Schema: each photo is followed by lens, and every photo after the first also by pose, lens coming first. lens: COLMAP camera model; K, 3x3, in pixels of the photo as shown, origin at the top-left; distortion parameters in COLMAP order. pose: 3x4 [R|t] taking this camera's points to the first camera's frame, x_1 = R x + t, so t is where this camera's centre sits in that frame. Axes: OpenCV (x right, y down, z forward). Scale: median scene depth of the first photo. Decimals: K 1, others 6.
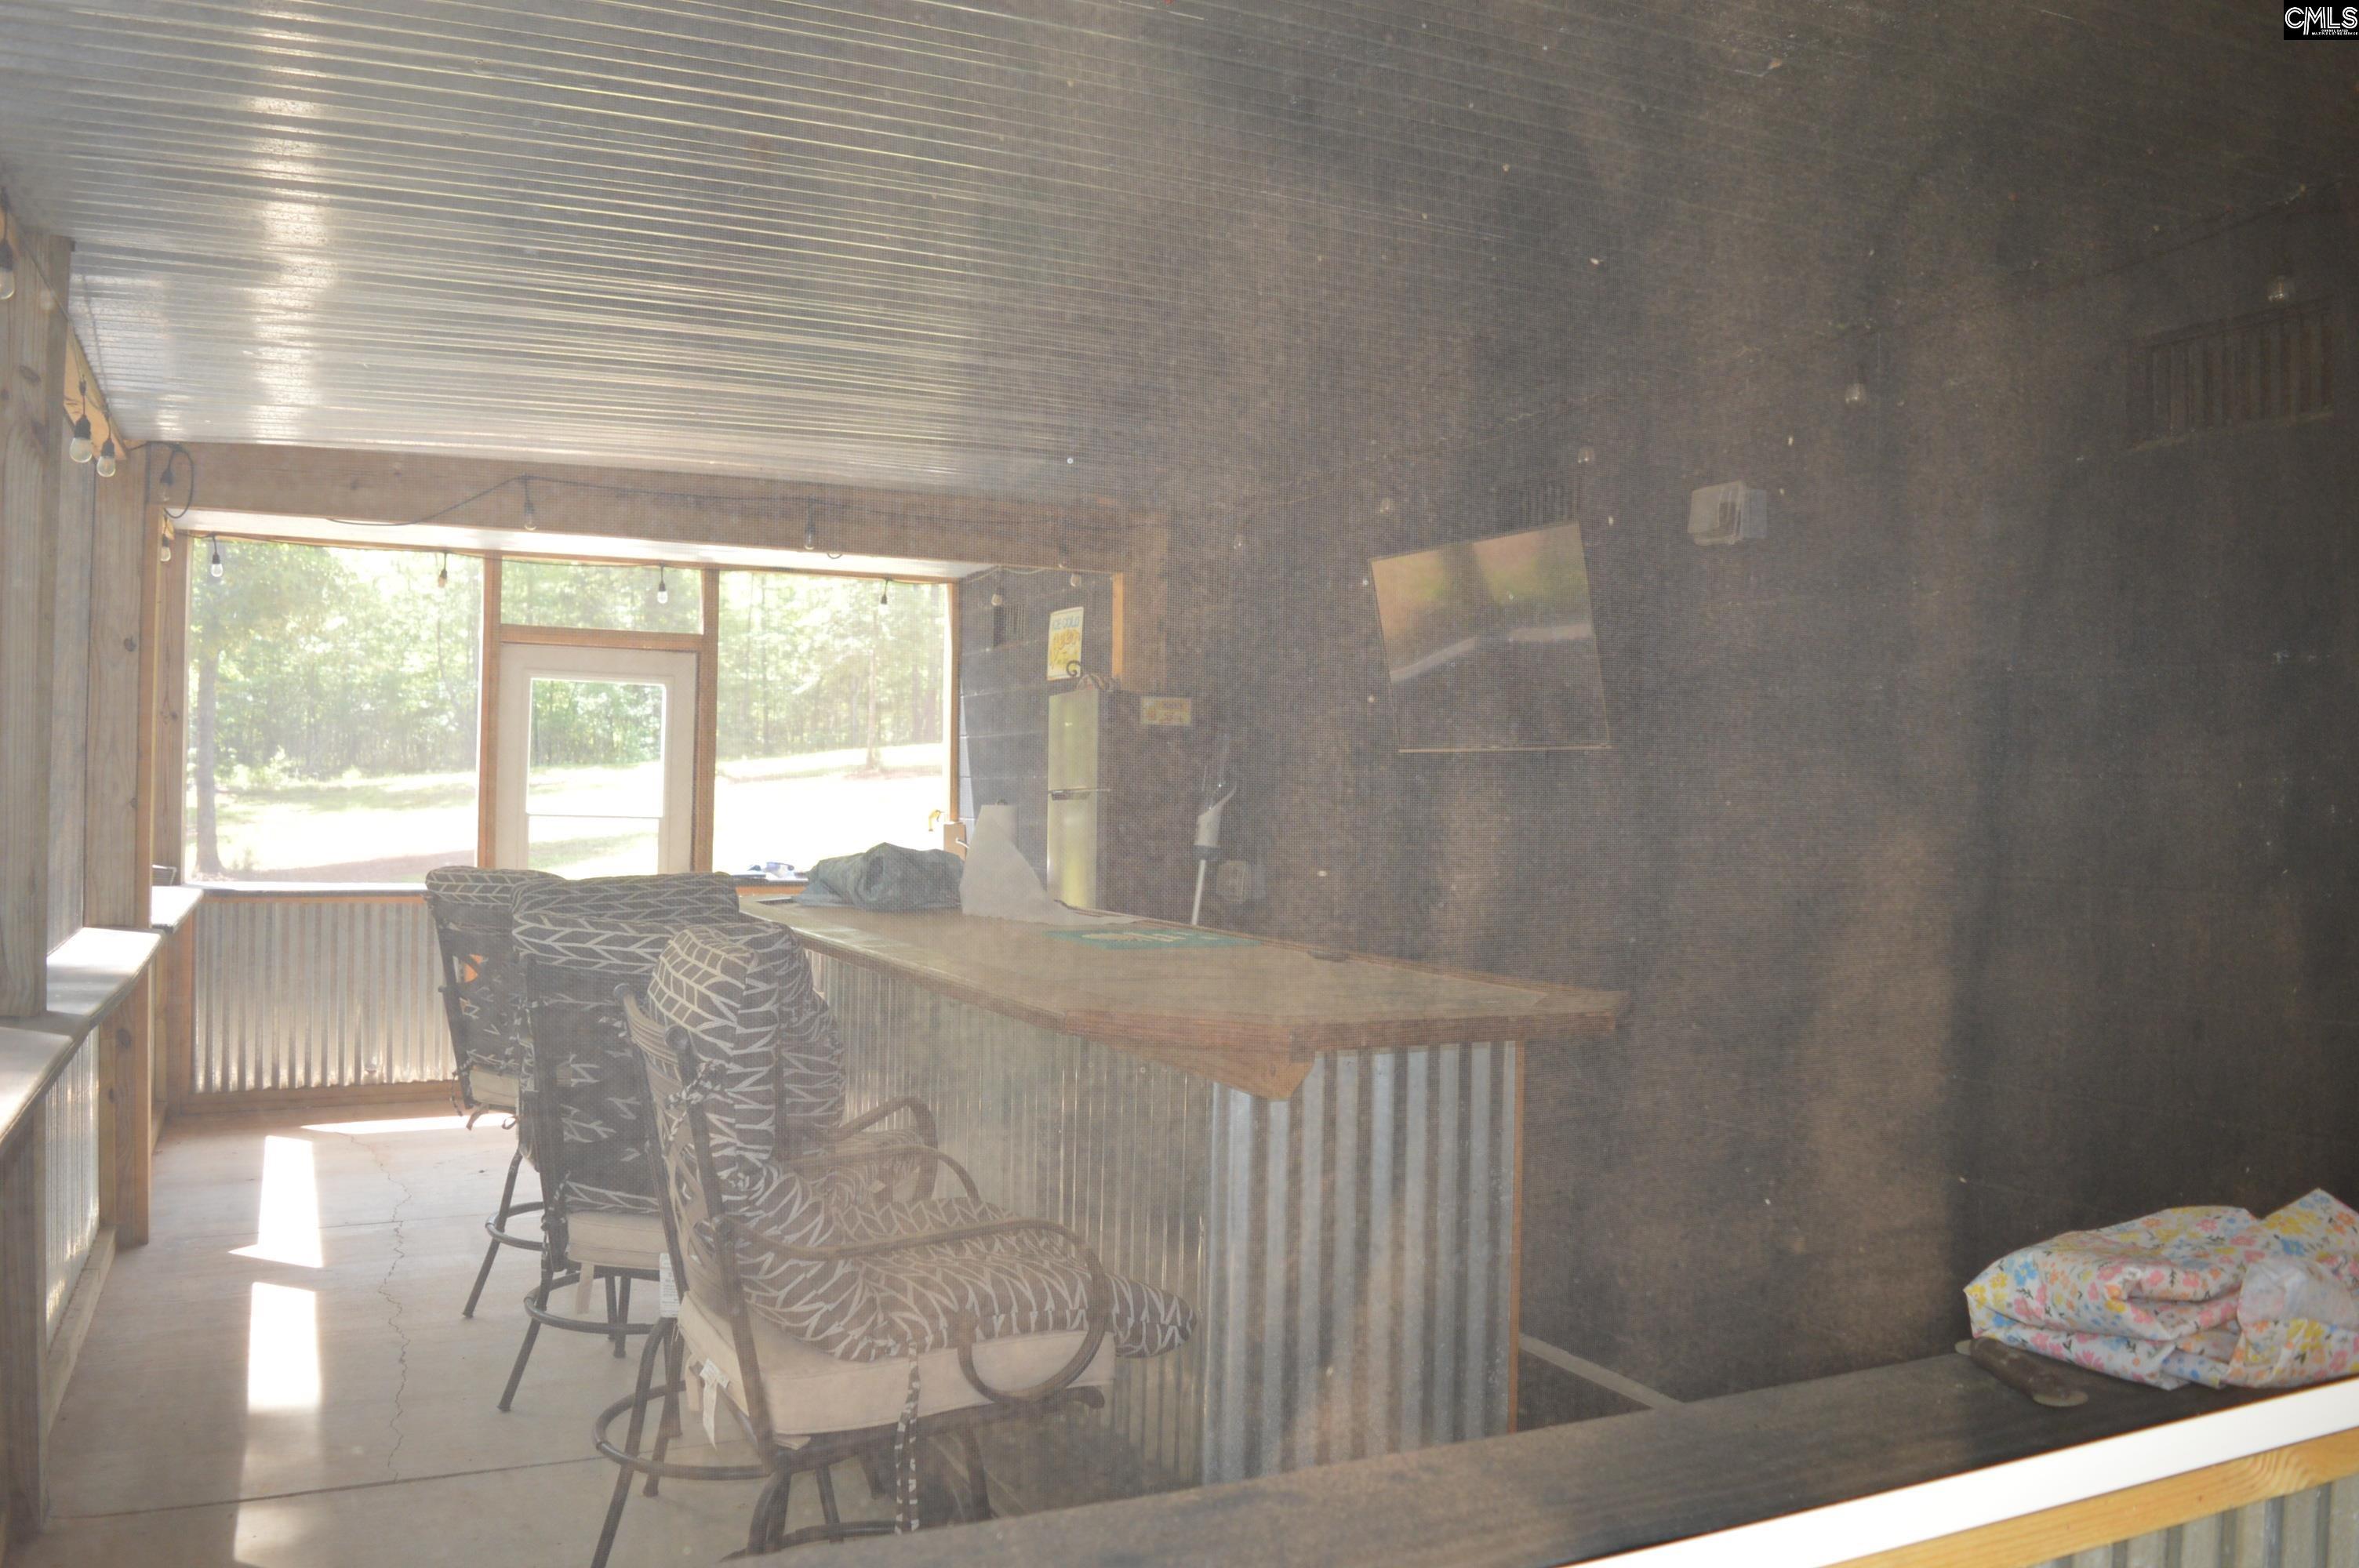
lens RADIAL K [[1856.4, 0, 1184.2], [0, 1856.4, 778.1], [0, 0, 1]] dist [-0.089055, 0.014609]
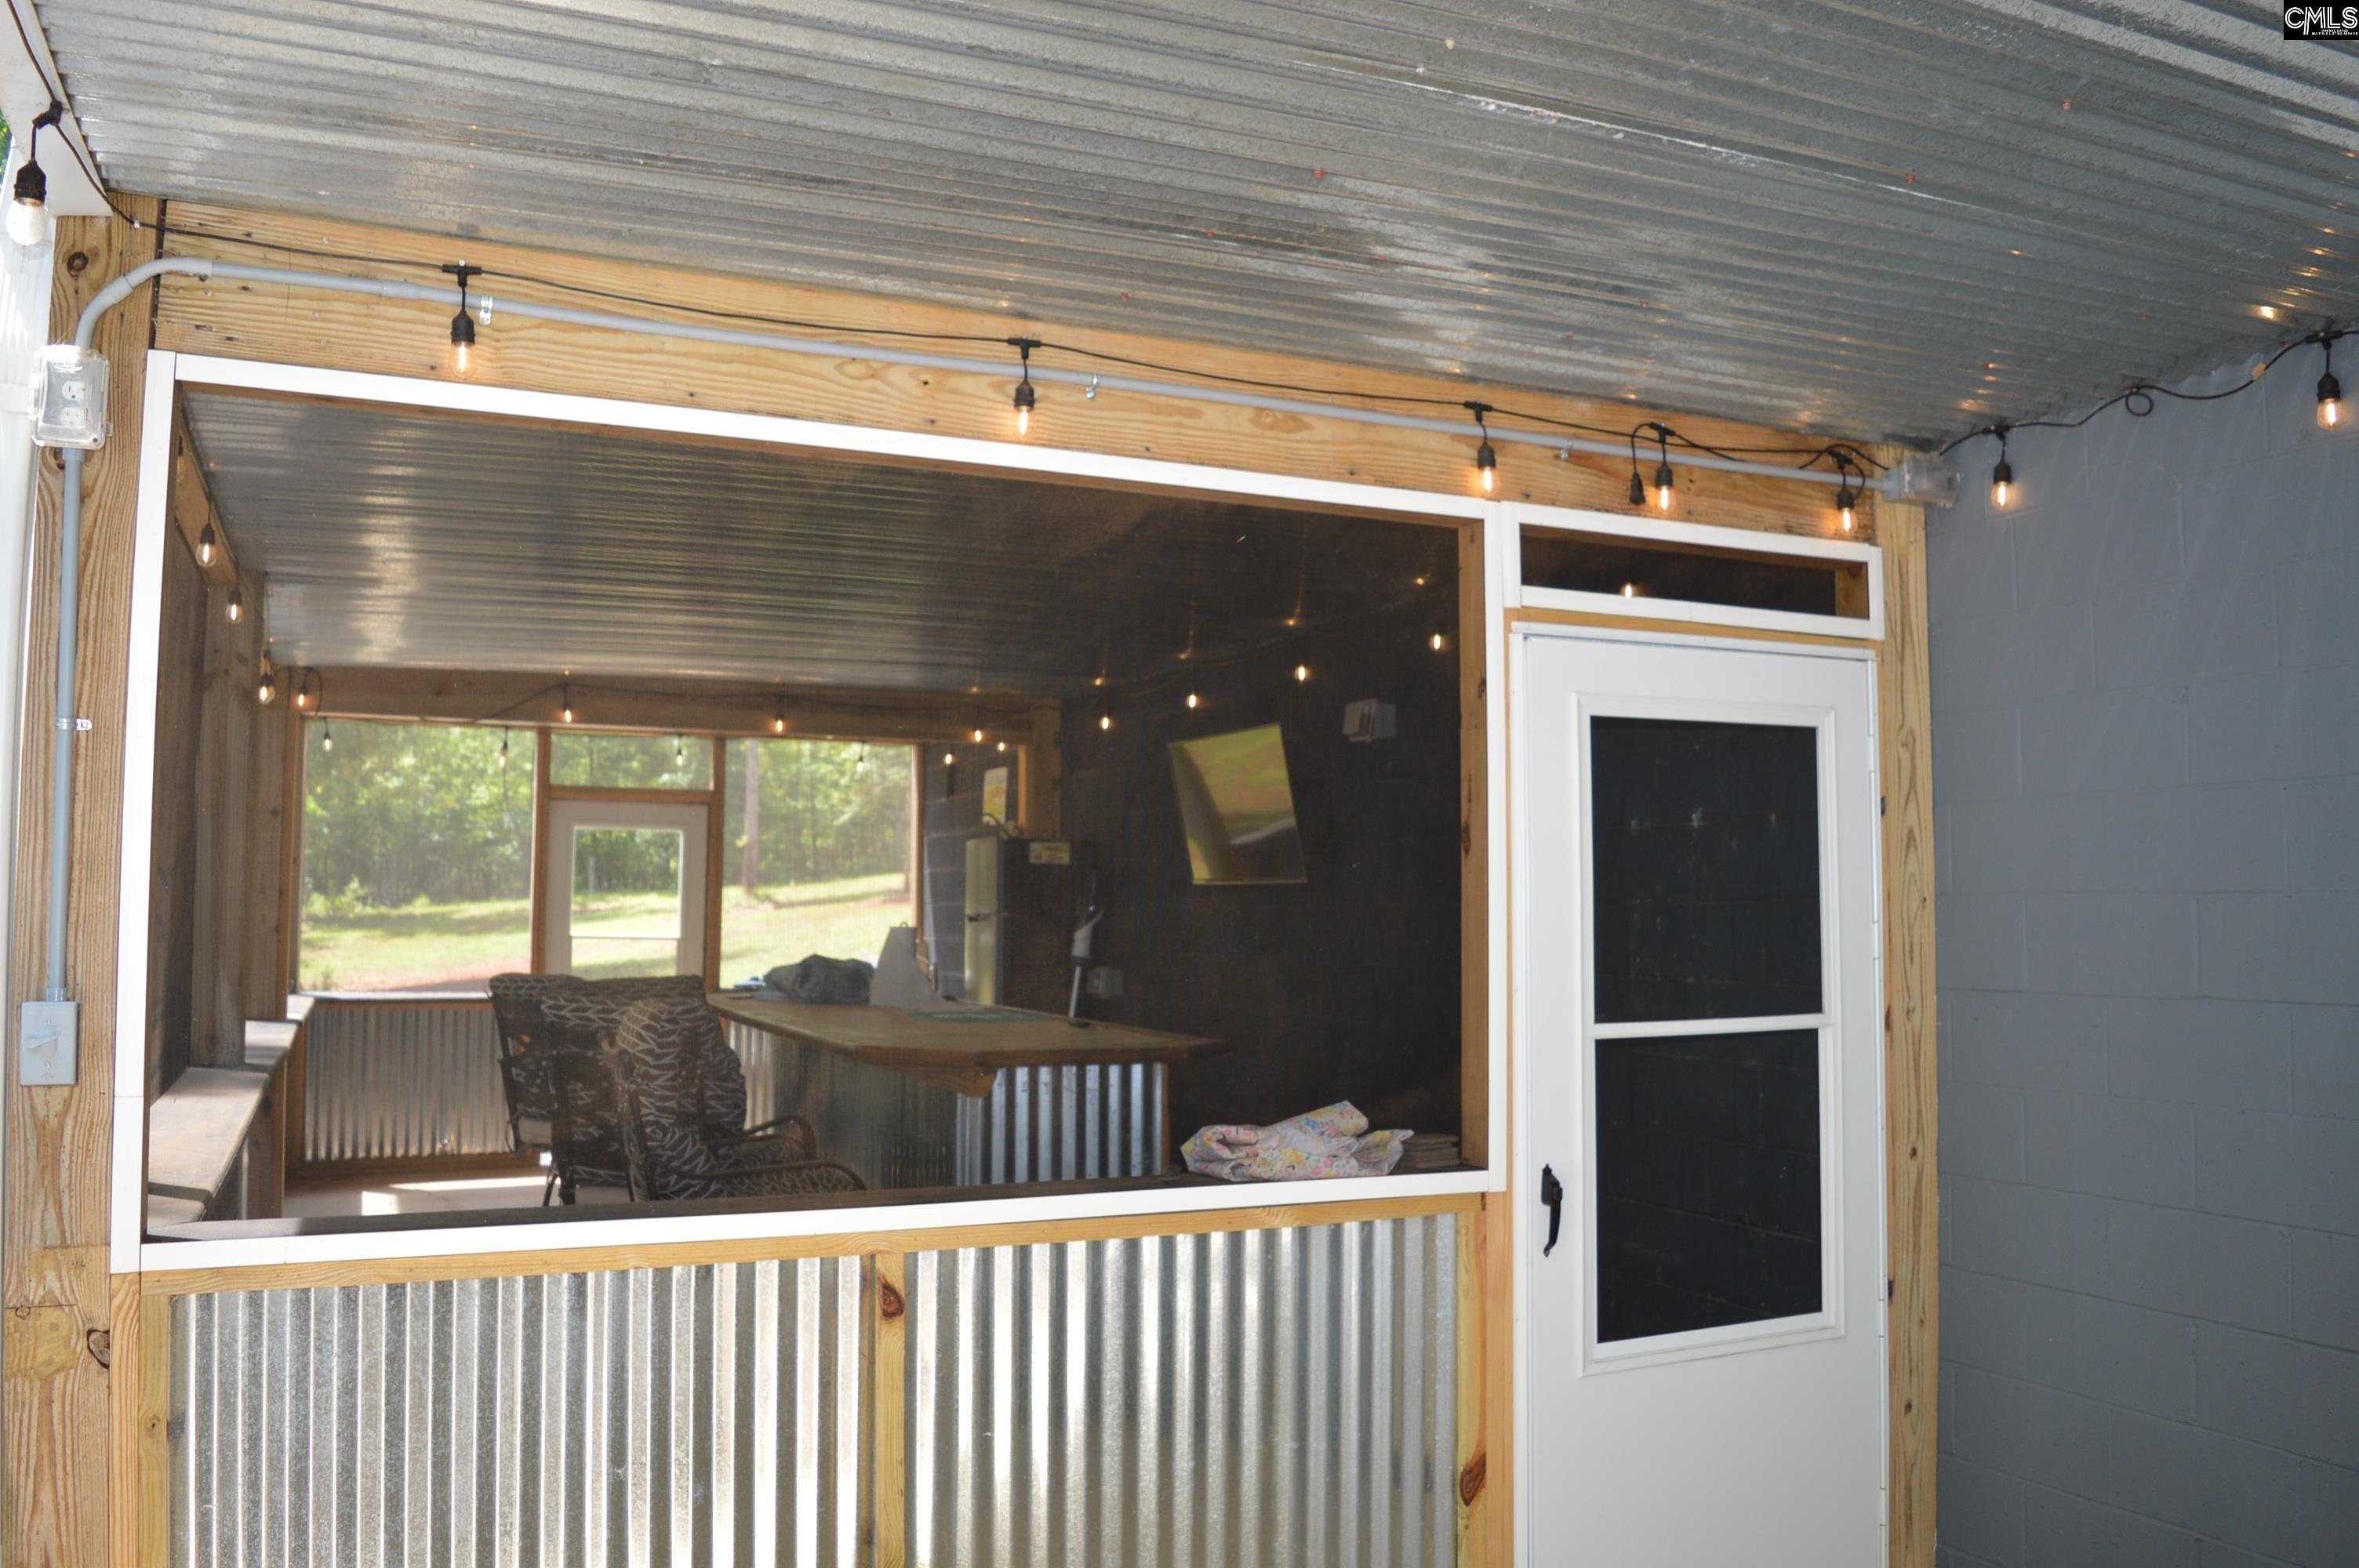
lens RADIAL K [[1856.4, 0, 1184.2], [0, 1856.4, 778.1], [0, 0, 1]] dist [-0.089055, 0.014609]
pose [[0.999408, -0.013706, -0.031546, 0.099011], [0.011655, 0.997861, -0.064327, -0.002772], [0.032361, 0.063922, 0.997430, -0.237064]]
